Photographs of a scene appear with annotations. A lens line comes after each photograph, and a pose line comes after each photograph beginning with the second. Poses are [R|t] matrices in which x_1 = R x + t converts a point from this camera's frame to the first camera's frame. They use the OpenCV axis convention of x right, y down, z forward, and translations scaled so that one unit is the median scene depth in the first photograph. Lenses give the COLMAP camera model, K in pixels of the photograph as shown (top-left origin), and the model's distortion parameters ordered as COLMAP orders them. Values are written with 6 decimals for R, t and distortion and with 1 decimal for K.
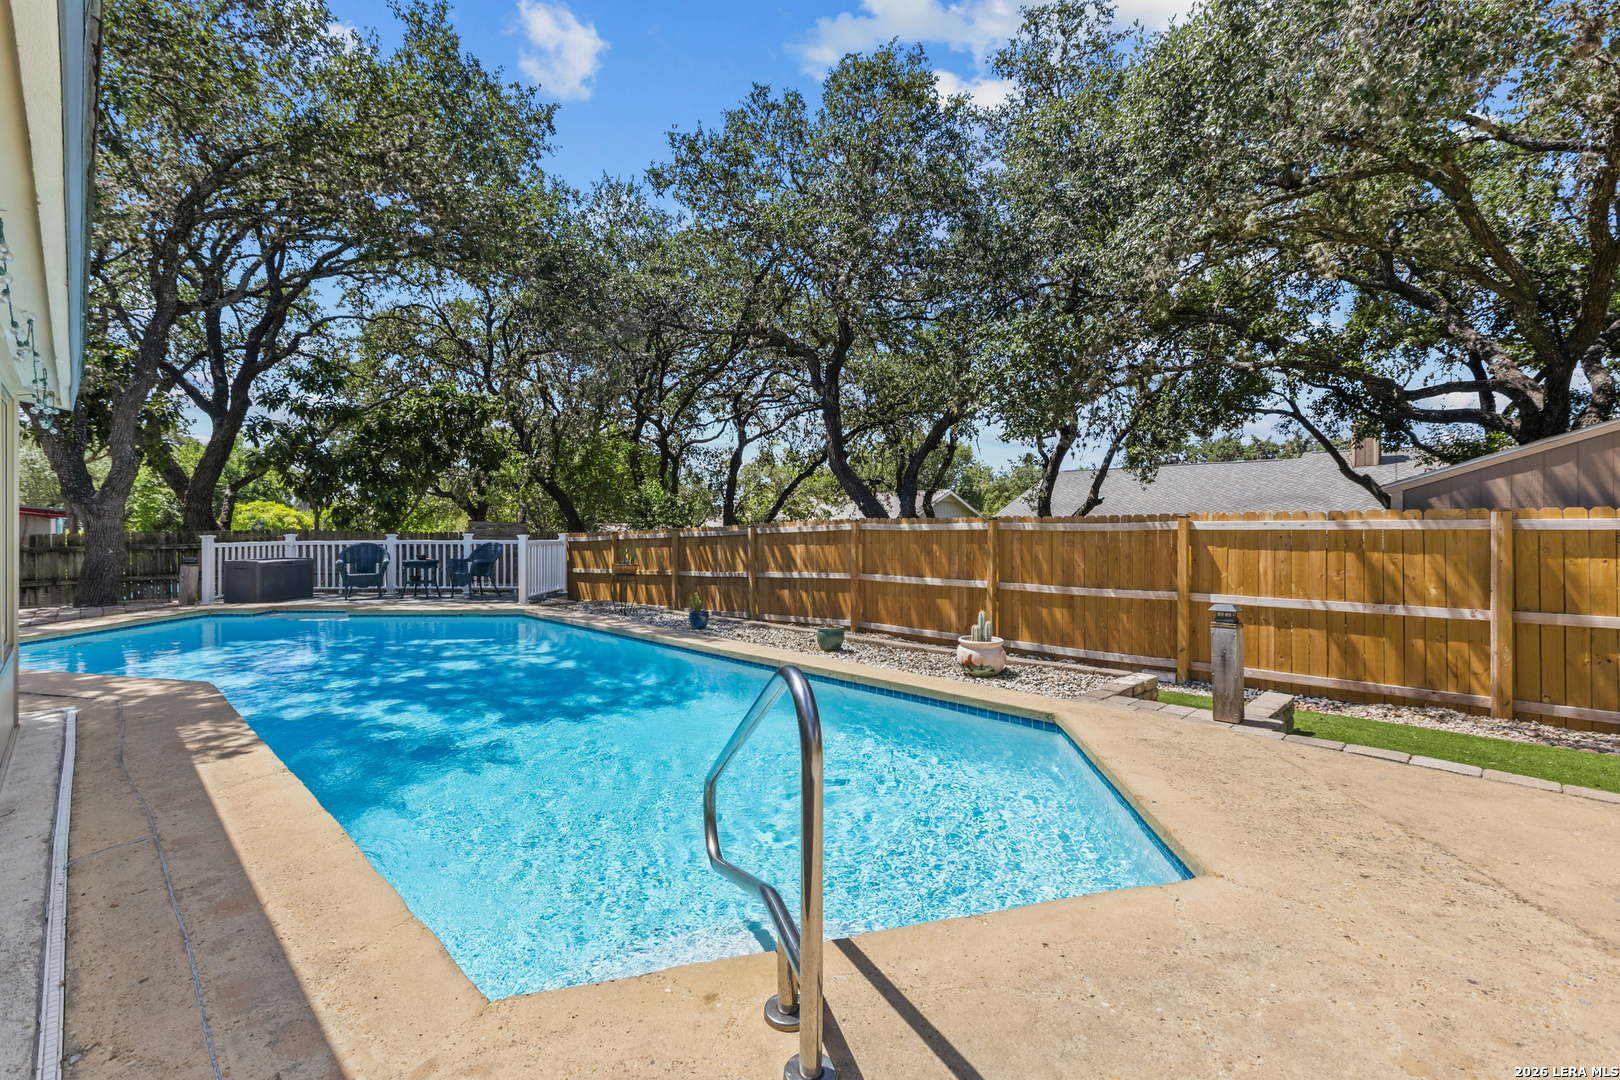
lens RADIAL K [[724.1, 0, 813.3], [0, 724.1, 538.7], [0, 0, 1]] dist [0.000470, -0.000431]
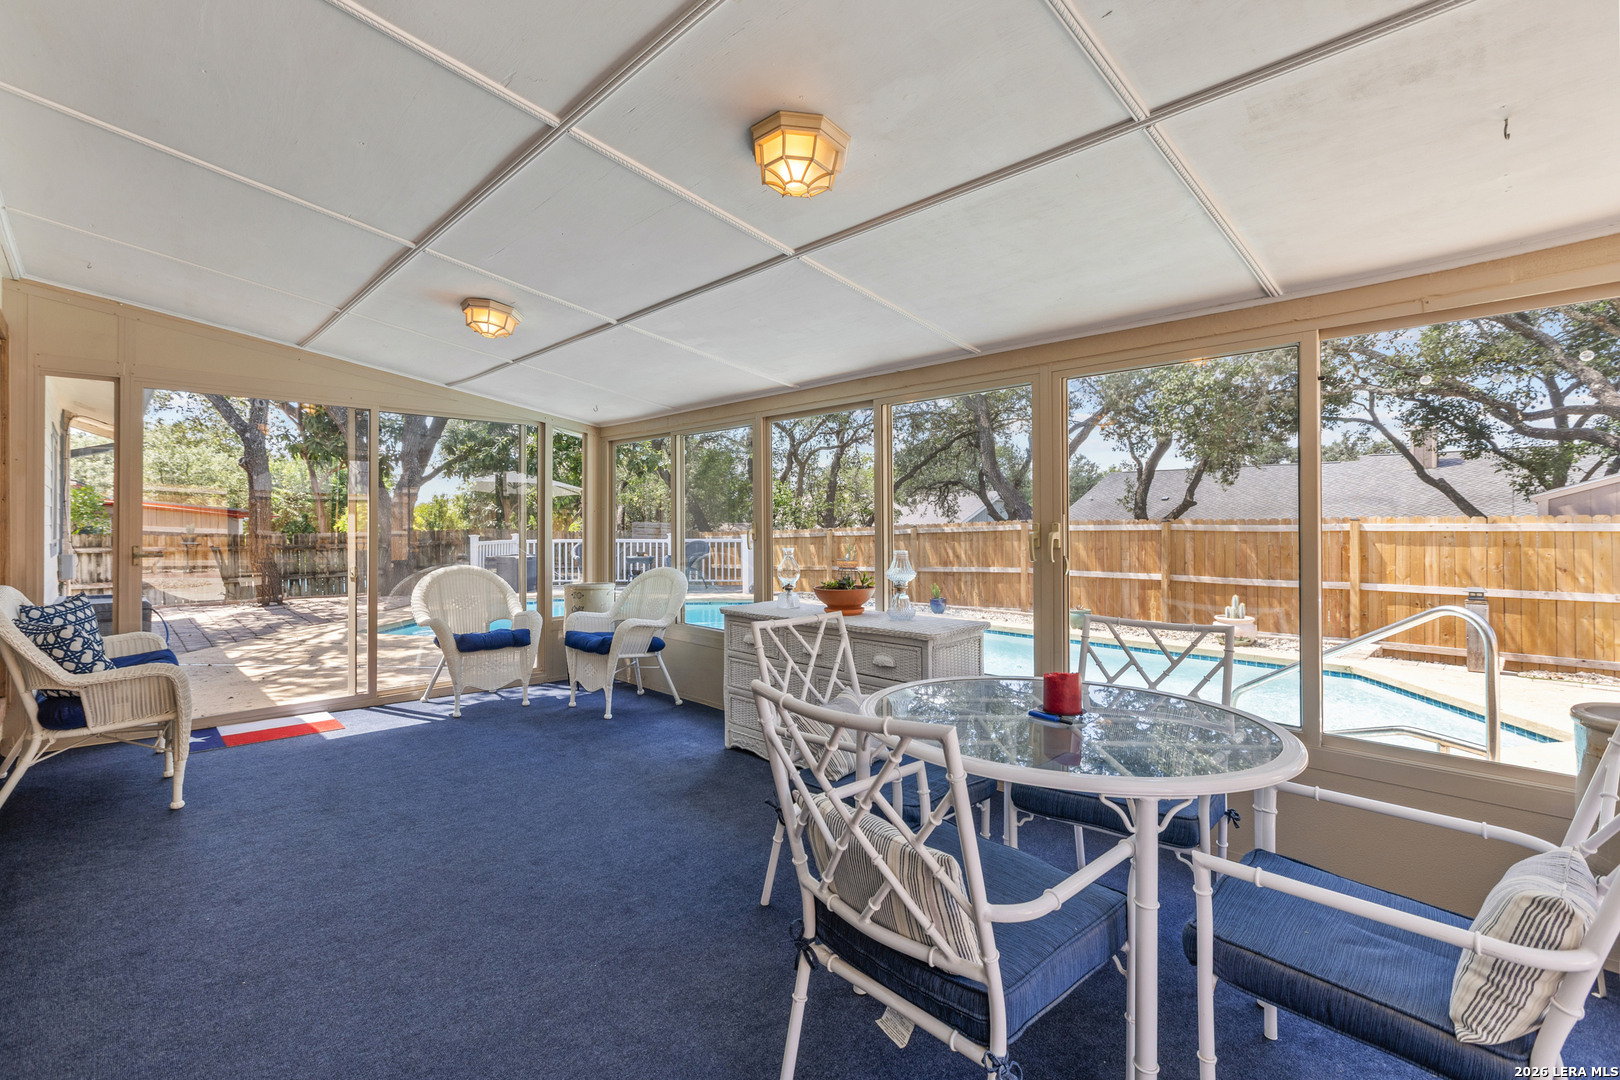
lens RADIAL K [[724.1, 0, 806.5], [0, 724.1, 532.9], [0, 0, 1]] dist [0.000470, -0.000431]
pose [[0.999956, -0.000681, -0.009306, -0.211834], [0.000646, 0.999993, -0.003720, -0.002417], [0.009308, 0.003714, 0.999950, -0.118025]]
